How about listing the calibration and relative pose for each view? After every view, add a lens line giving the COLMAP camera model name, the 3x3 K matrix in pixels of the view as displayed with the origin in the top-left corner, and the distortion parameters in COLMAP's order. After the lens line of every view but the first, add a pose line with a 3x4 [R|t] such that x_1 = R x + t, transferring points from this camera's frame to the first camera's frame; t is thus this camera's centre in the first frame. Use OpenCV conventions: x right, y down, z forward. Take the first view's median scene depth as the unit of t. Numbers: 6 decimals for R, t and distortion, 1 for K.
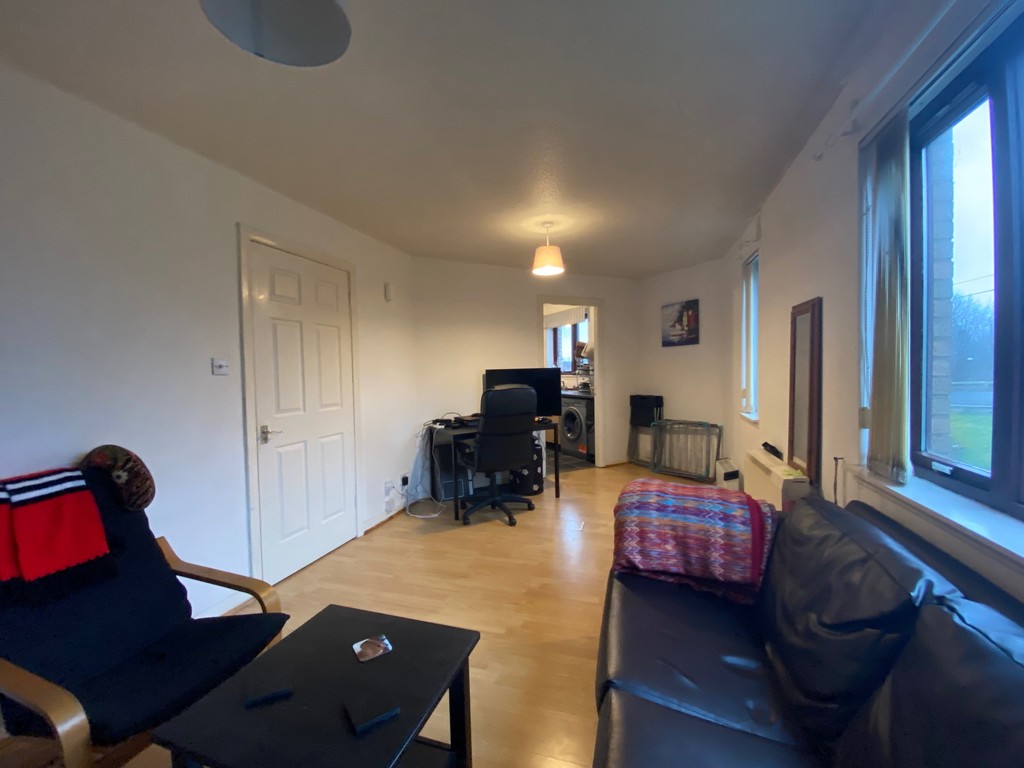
lens RADIAL K [[418.0, 0, 514.1], [0, 418.0, 382.0], [0, 0, 1]] dist [0.060111, -0.041979]
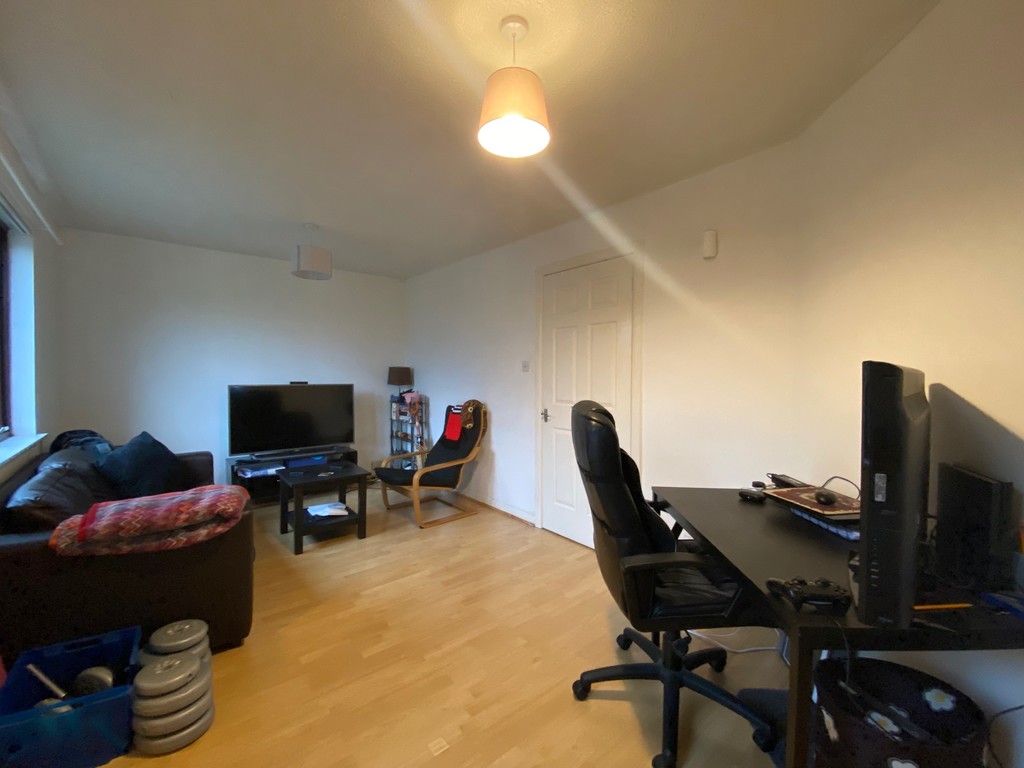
lens RADIAL K [[418.0, 0, 514.1], [0, 418.0, 382.0], [0, 0, 1]] dist [0.060111, -0.041979]
pose [[-0.545433, 0.034759, -0.837434, 0.585316], [-0.016153, 0.998518, 0.051966, -0.052279], [0.837999, 0.041871, -0.544063, 1.623593]]
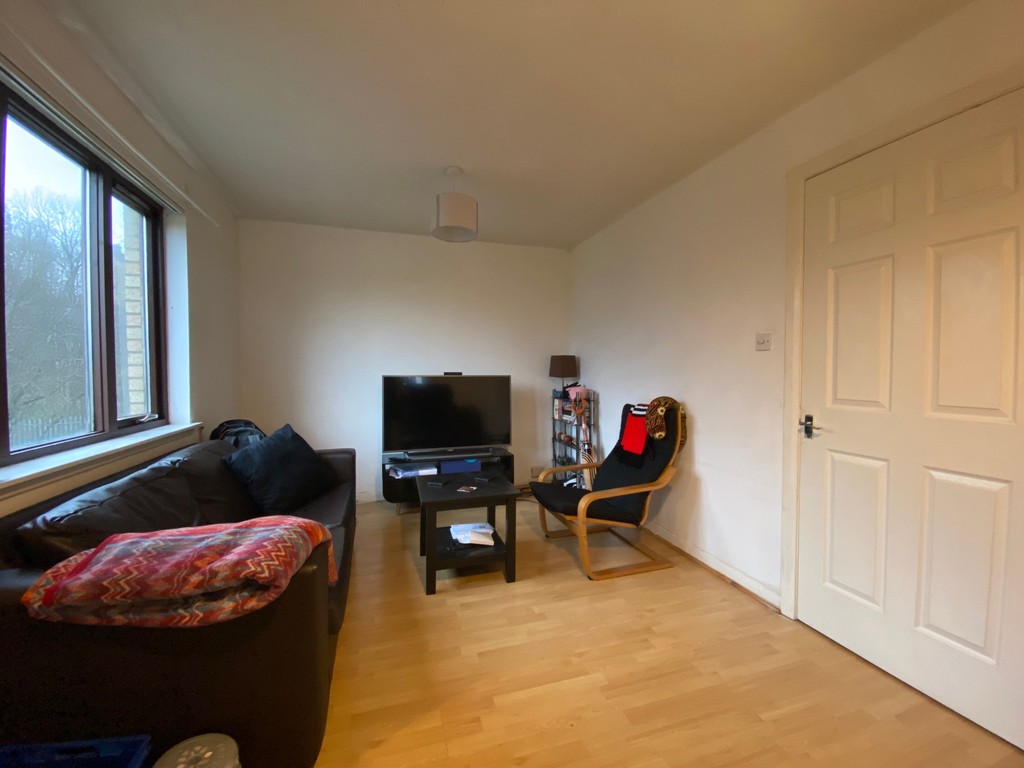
lens RADIAL K [[418.0, 0, 514.1], [0, 418.0, 382.0], [0, 0, 1]] dist [0.060111, -0.041979]
pose [[-0.826169, 0.034365, -0.562373, 0.284340], [0.001174, 0.998241, 0.059274, -0.004119], [0.563421, 0.048310, -0.824756, 1.318122]]
